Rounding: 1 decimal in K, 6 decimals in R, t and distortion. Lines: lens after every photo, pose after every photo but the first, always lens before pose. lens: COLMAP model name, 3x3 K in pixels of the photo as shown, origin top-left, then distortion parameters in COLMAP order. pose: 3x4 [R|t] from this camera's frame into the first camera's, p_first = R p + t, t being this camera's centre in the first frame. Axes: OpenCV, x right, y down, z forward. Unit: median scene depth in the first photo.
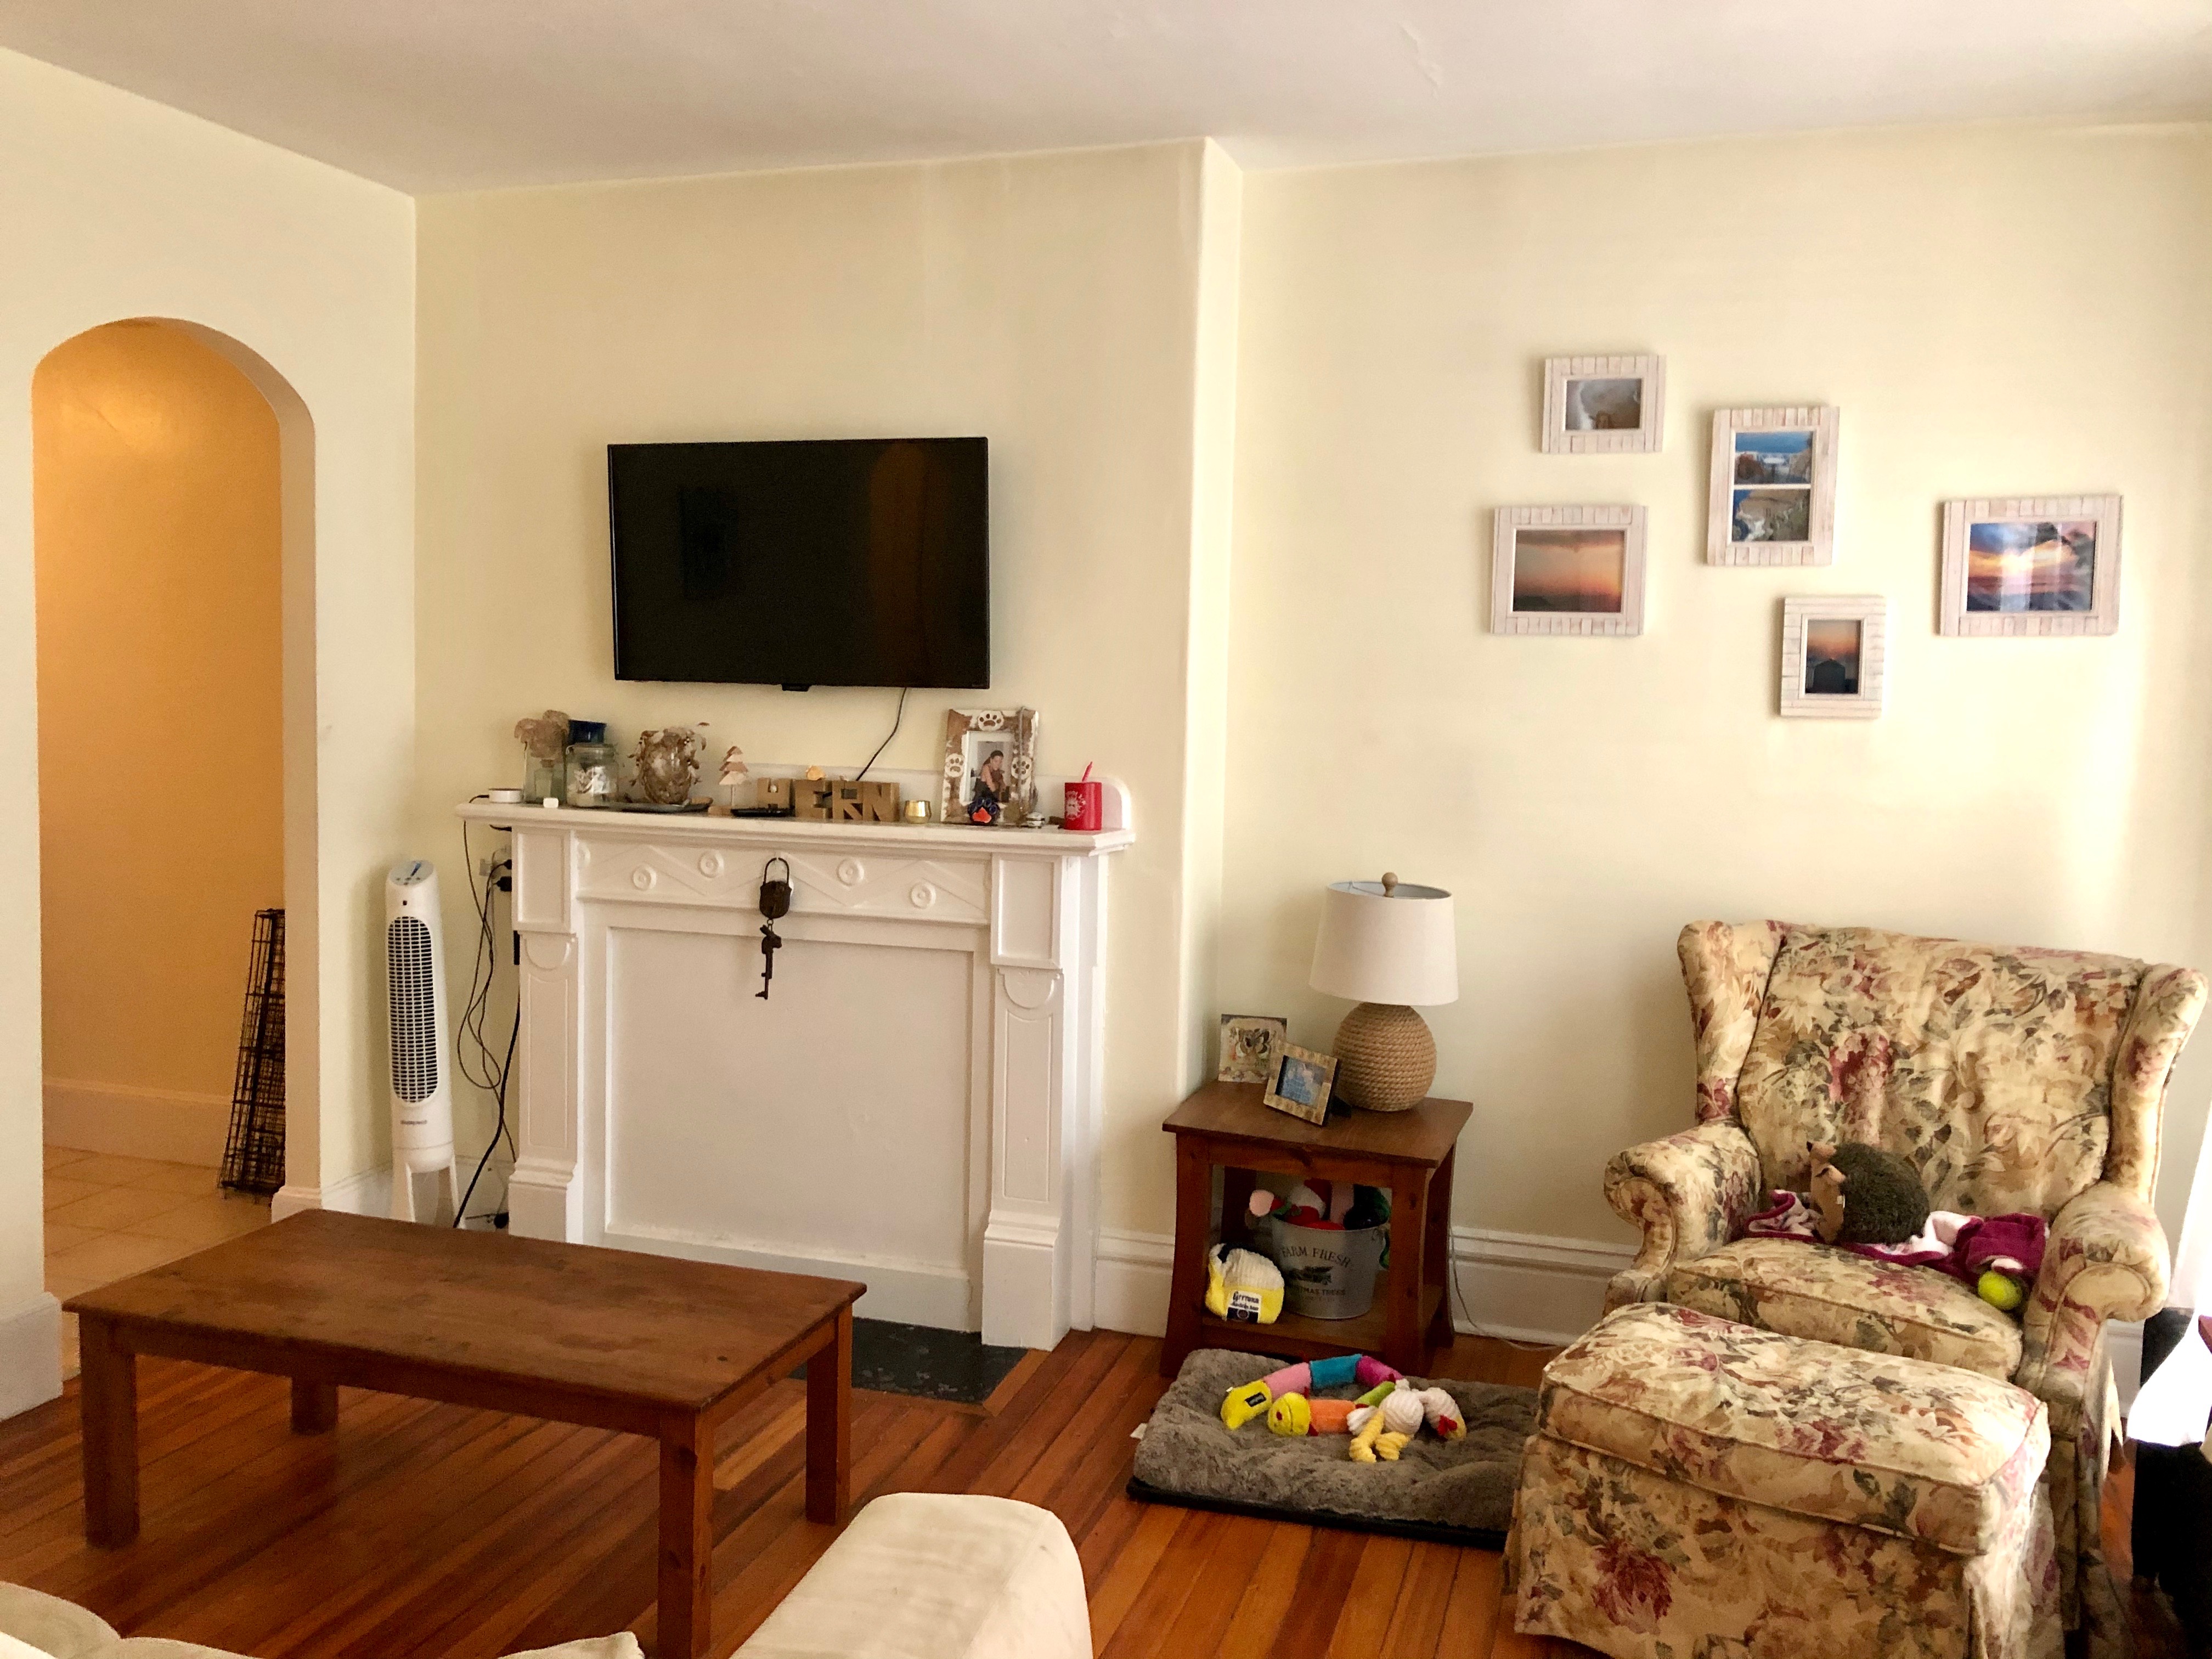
lens RADIAL K [[1800.8, 0, 1106.0], [0, 1800.8, 829.5], [0, 0, 1]] dist [0.005437, 0.003933]
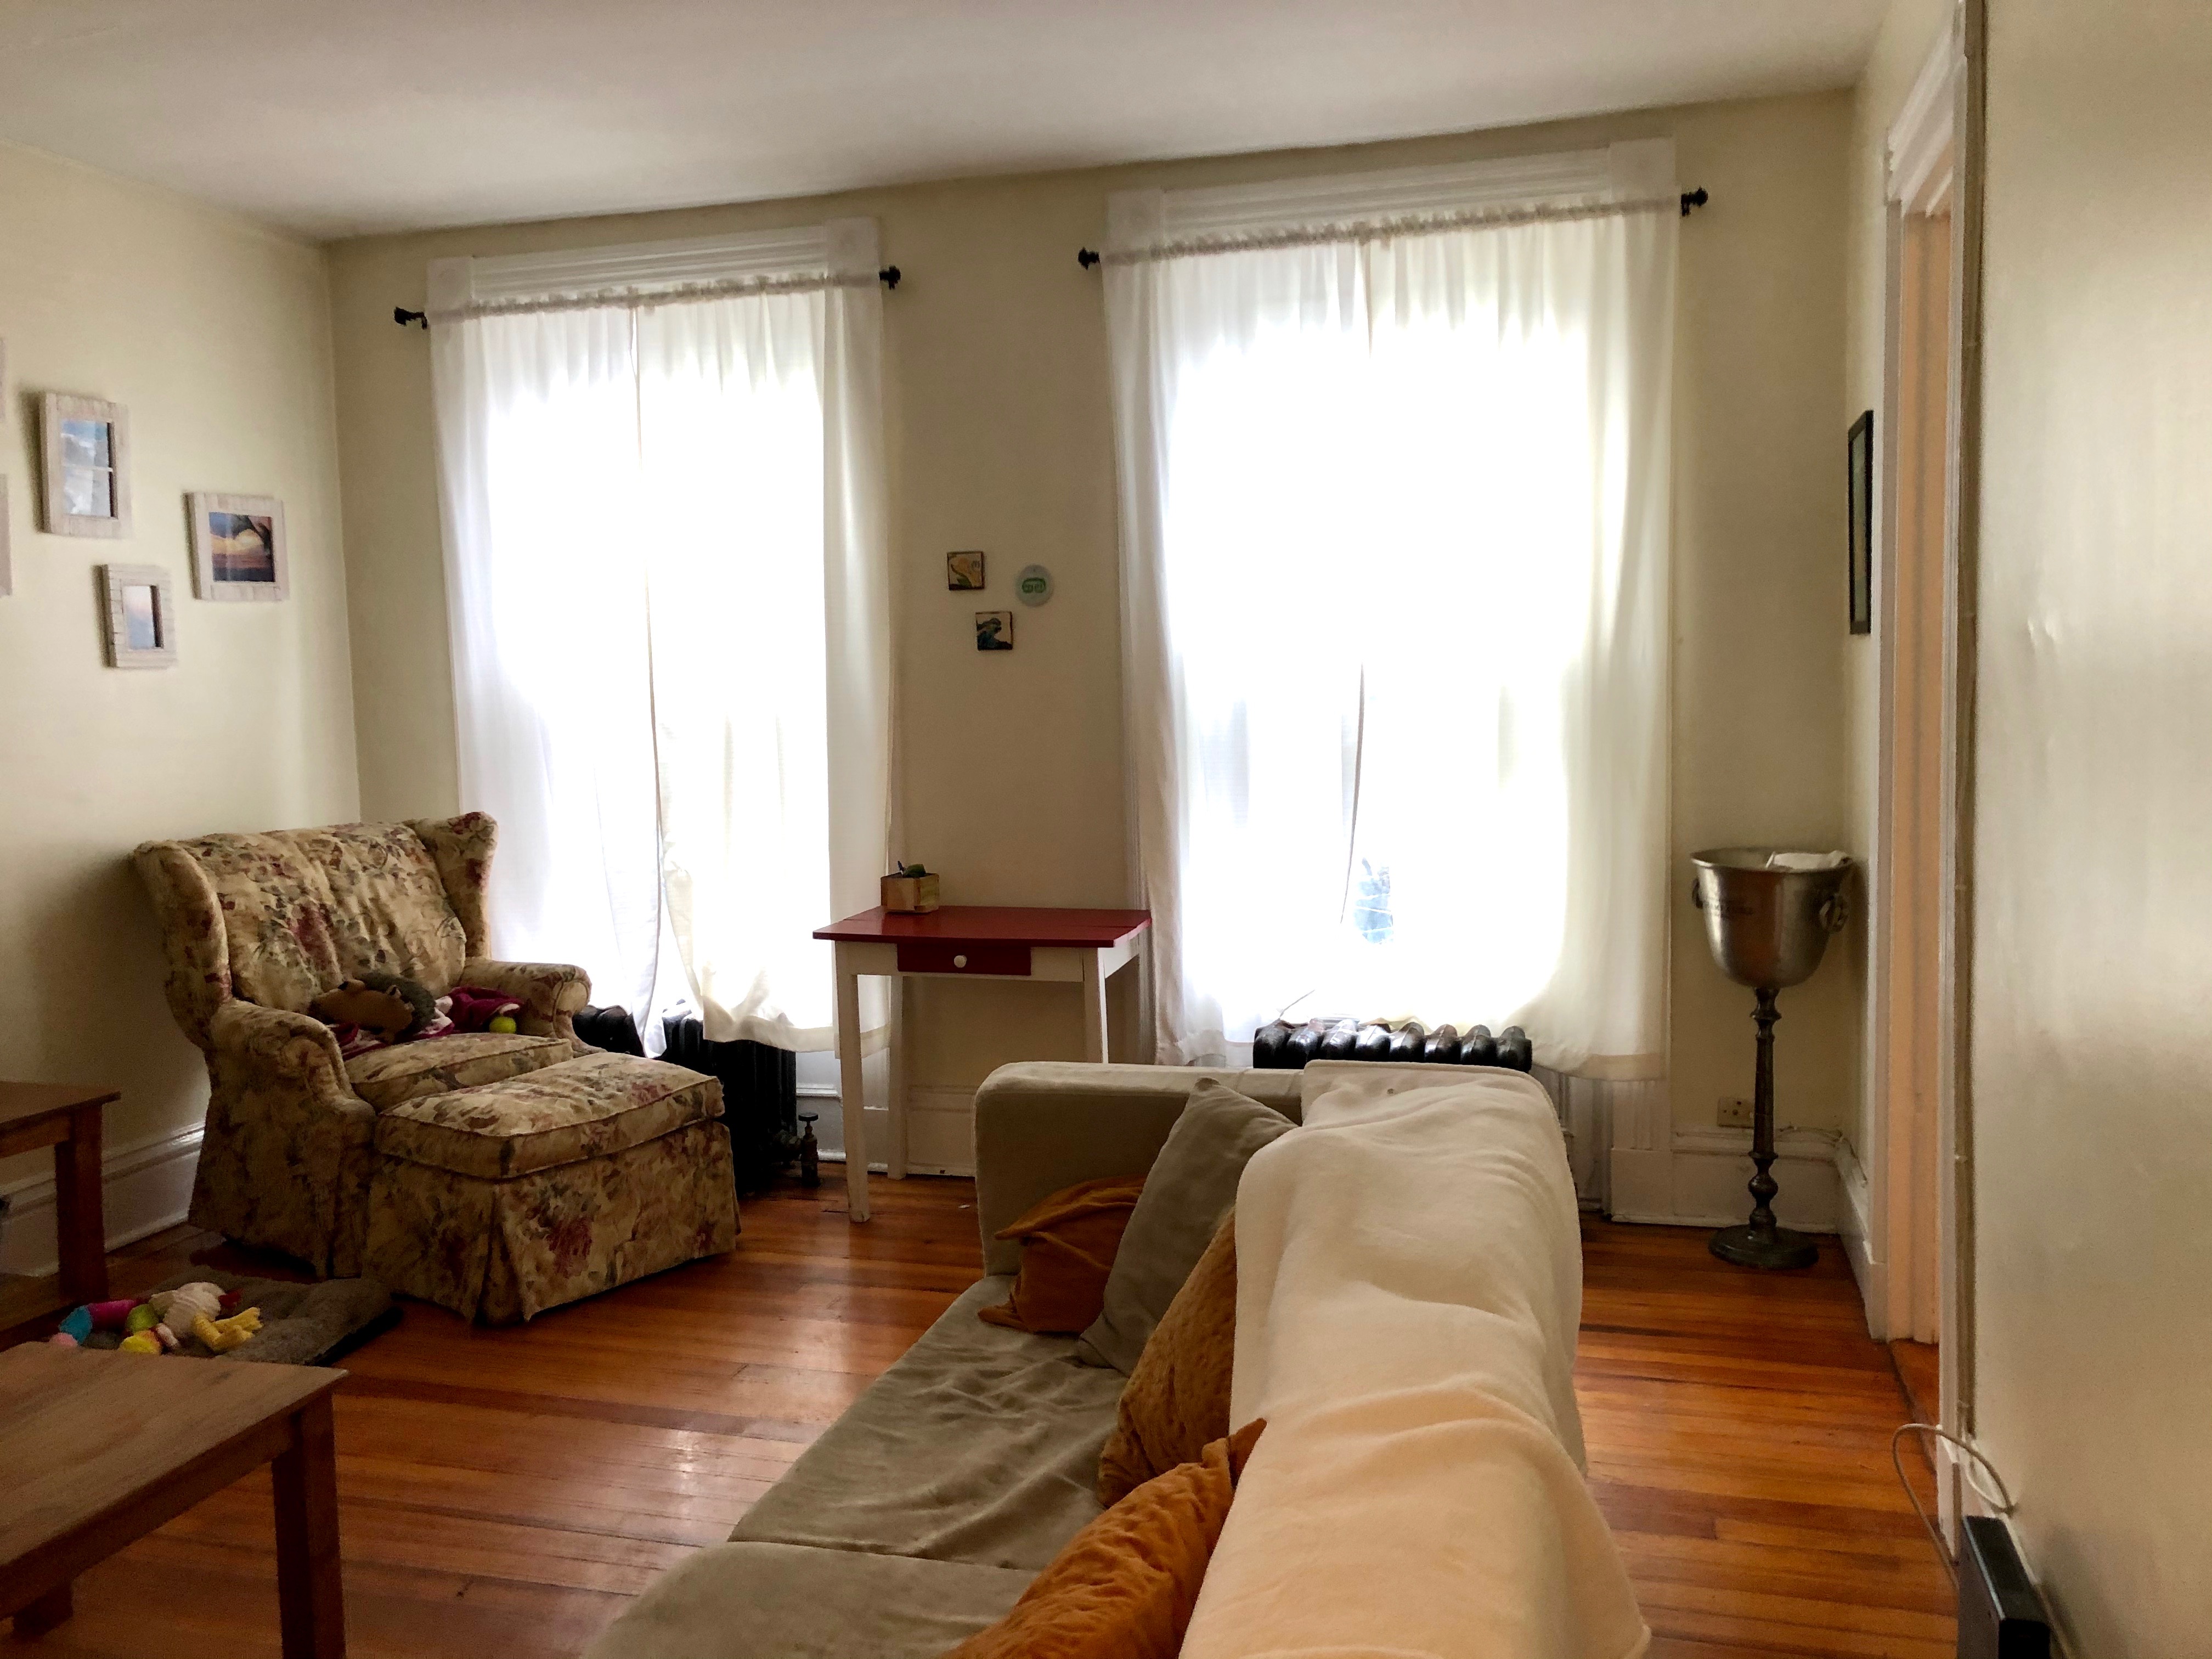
lens RADIAL K [[1800.8, 0, 1106.0], [0, 1800.8, 829.5], [0, 0, 1]] dist [0.005437, 0.003933]
pose [[-0.037908, -0.115187, 0.992620, -0.932063], [0.107316, 0.987120, 0.118647, -0.033721], [-0.993502, 0.111022, -0.025059, 0.467892]]
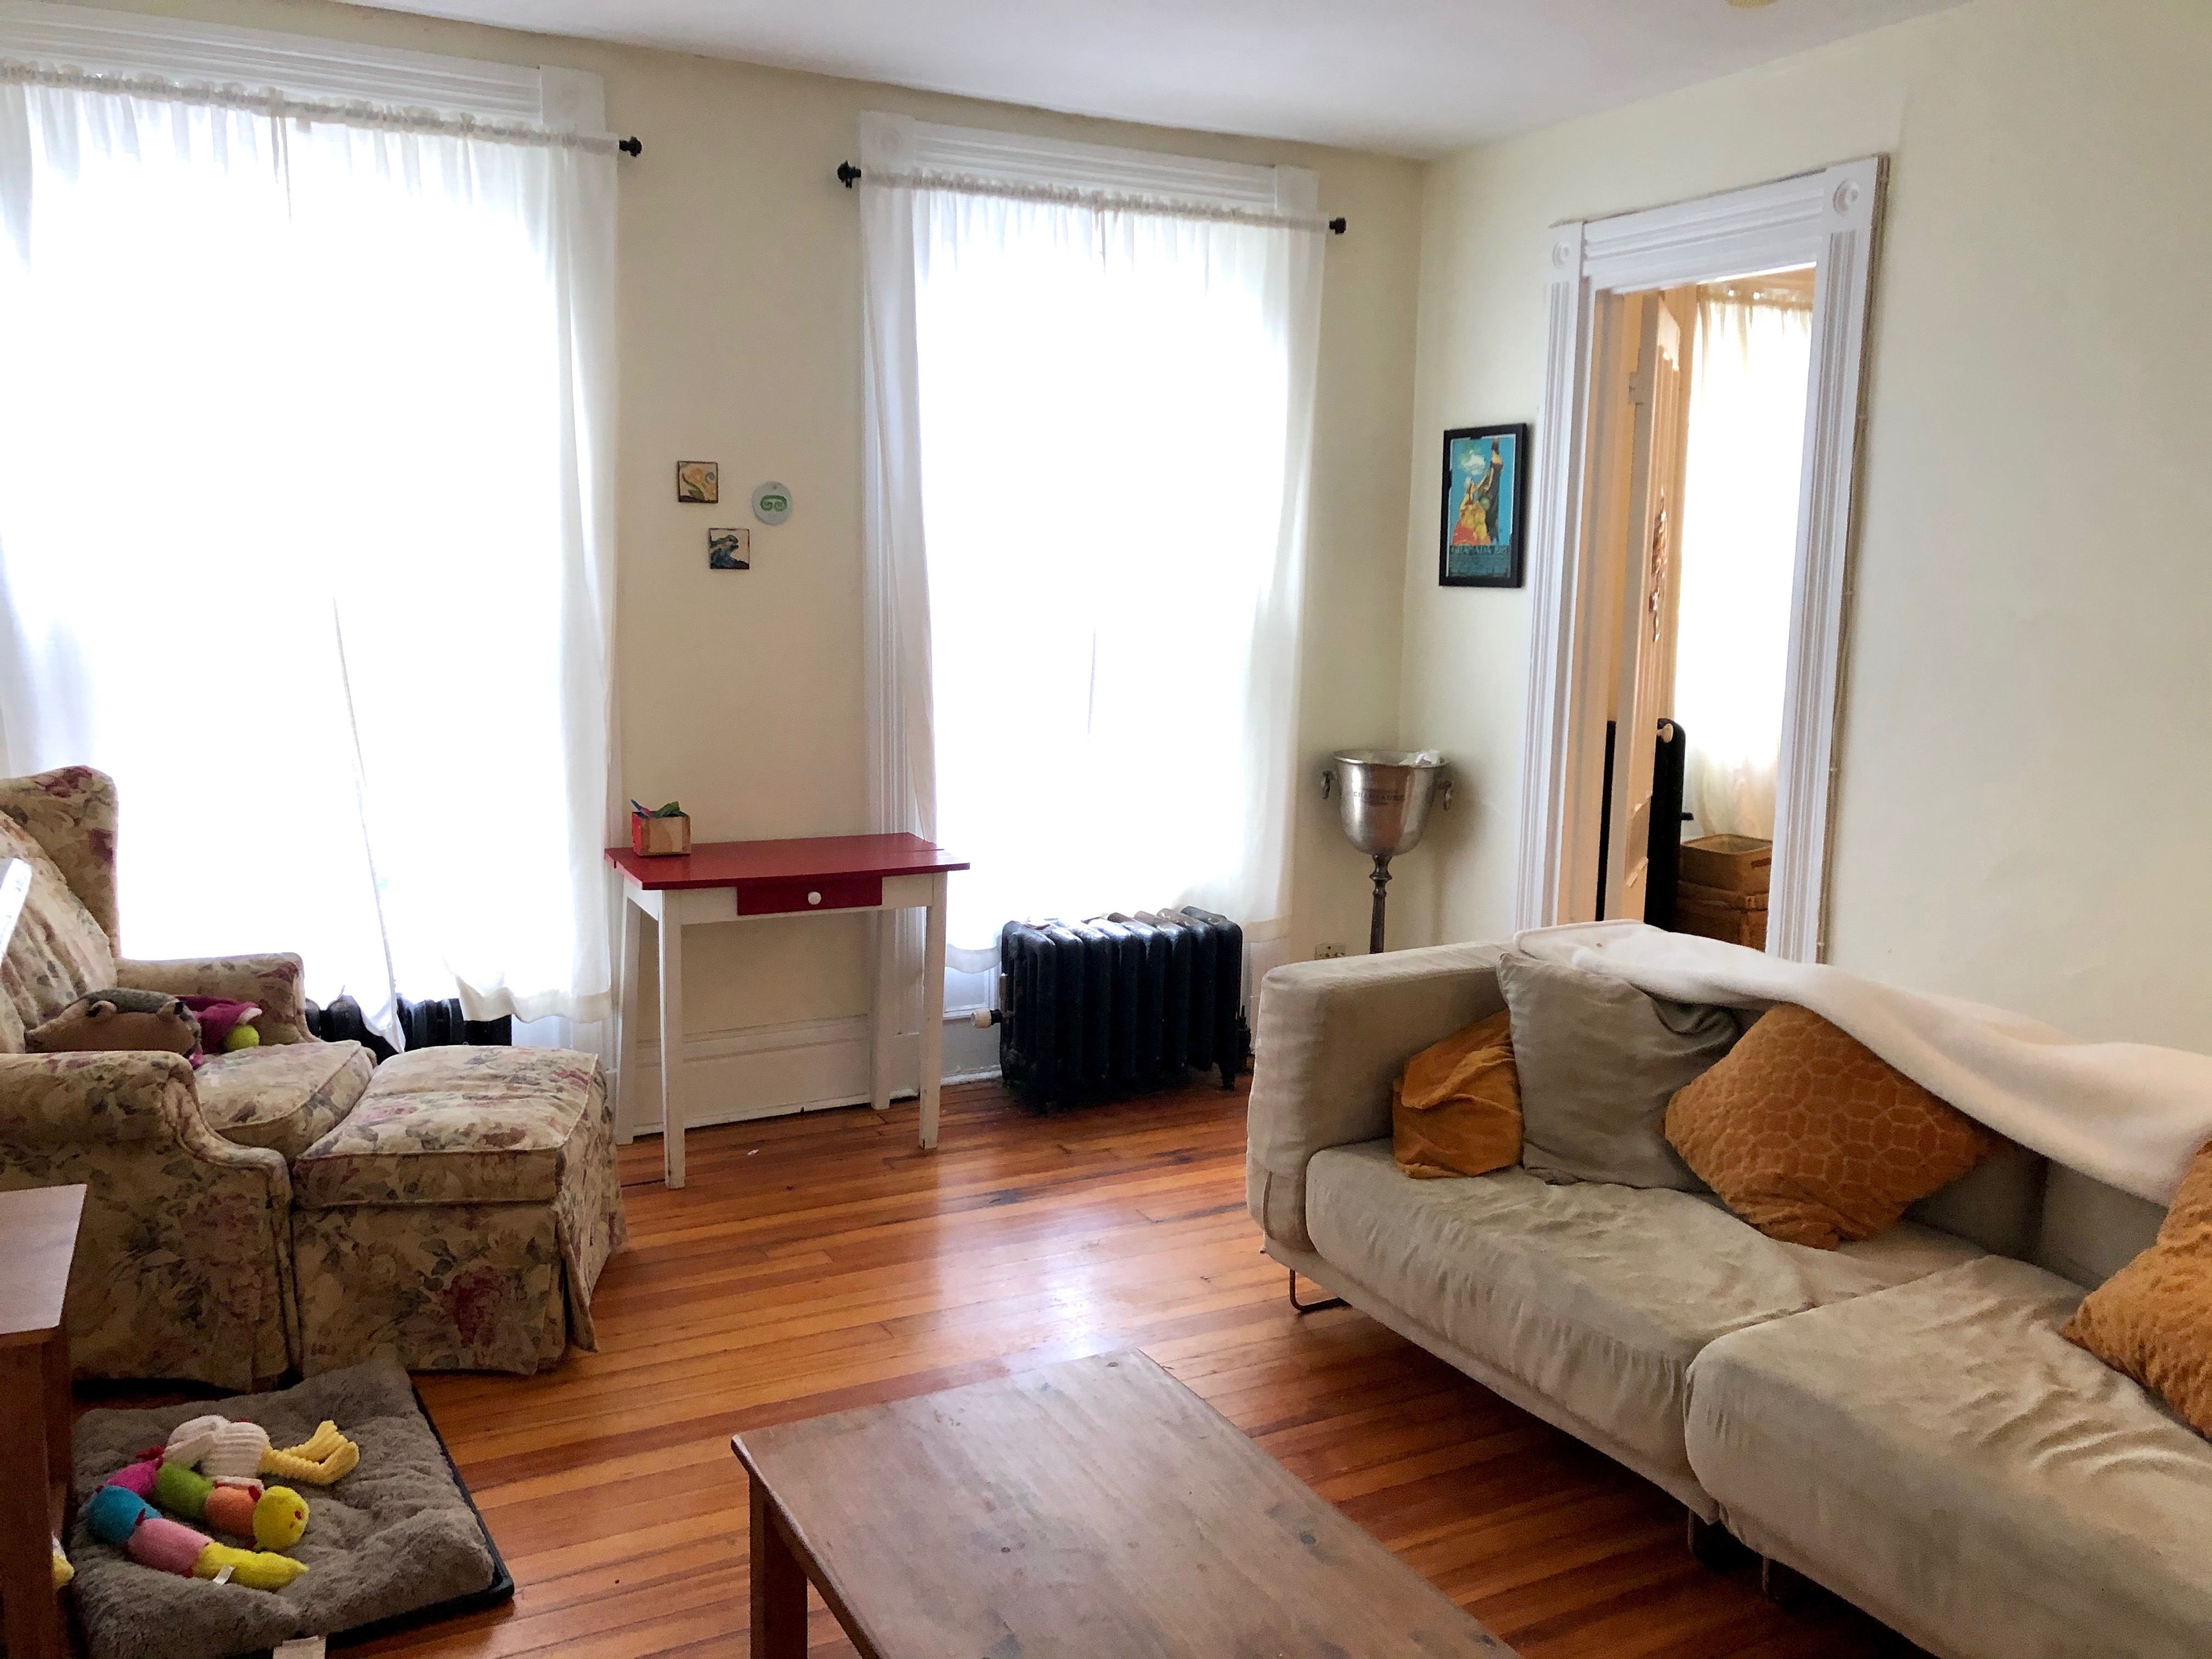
lens RADIAL K [[1852.8, 0, 1106.0], [0, 1852.8, 829.5], [0, 0, 1]] dist [-0.004324, 0.006107]
pose [[-0.726758, -0.143678, 0.671699, -0.662780], [0.020632, 0.972872, 0.230423, -0.137318], [-0.686584, 0.181321, -0.704078, 1.313368]]
